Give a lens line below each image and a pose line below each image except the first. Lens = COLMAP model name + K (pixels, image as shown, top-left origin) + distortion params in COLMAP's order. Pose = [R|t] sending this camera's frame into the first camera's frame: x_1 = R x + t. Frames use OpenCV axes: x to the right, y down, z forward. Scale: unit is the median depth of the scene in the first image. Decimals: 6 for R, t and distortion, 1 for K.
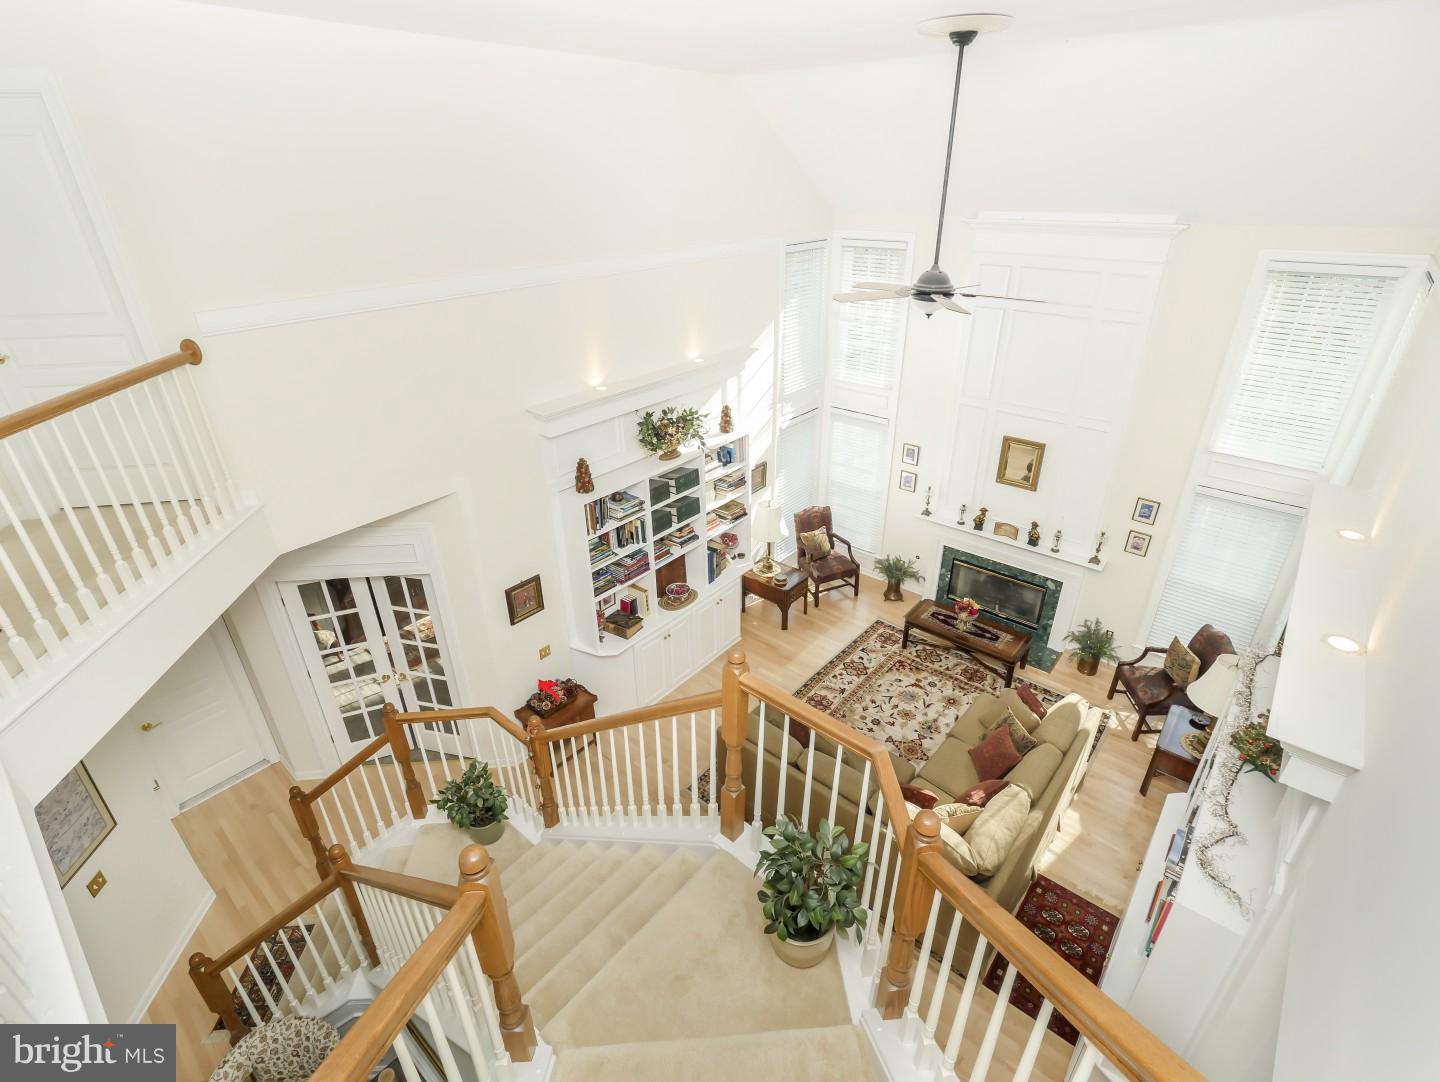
lens RADIAL K [[712.5, 0, 708.5], [0, 712.5, 531.5], [0, 0, 1]] dist [0.002136, -0.000565]
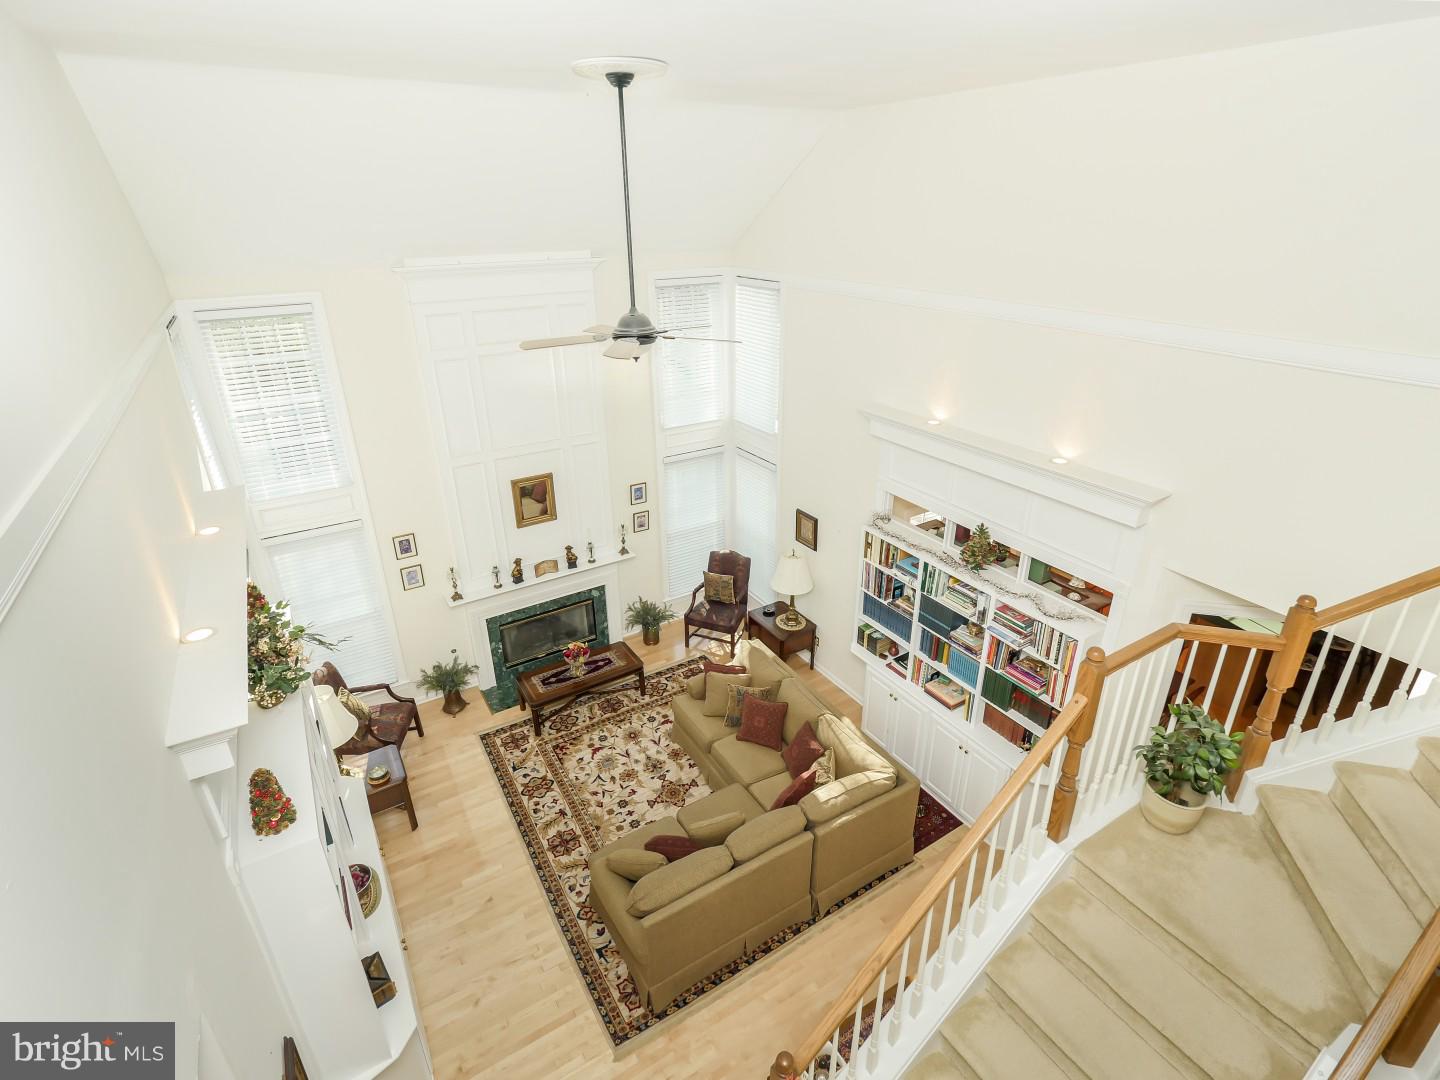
lens RADIAL K [[720.5, 0, 741.1], [0, 720.5, 506.0], [0, 0, 1]] dist [0.001398, -0.000094]
pose [[0.283289, -0.361702, 0.888211, -0.363641], [0.437711, 0.872826, 0.215832, -0.176436], [-0.853321, 0.327637, 0.405583, 0.352898]]
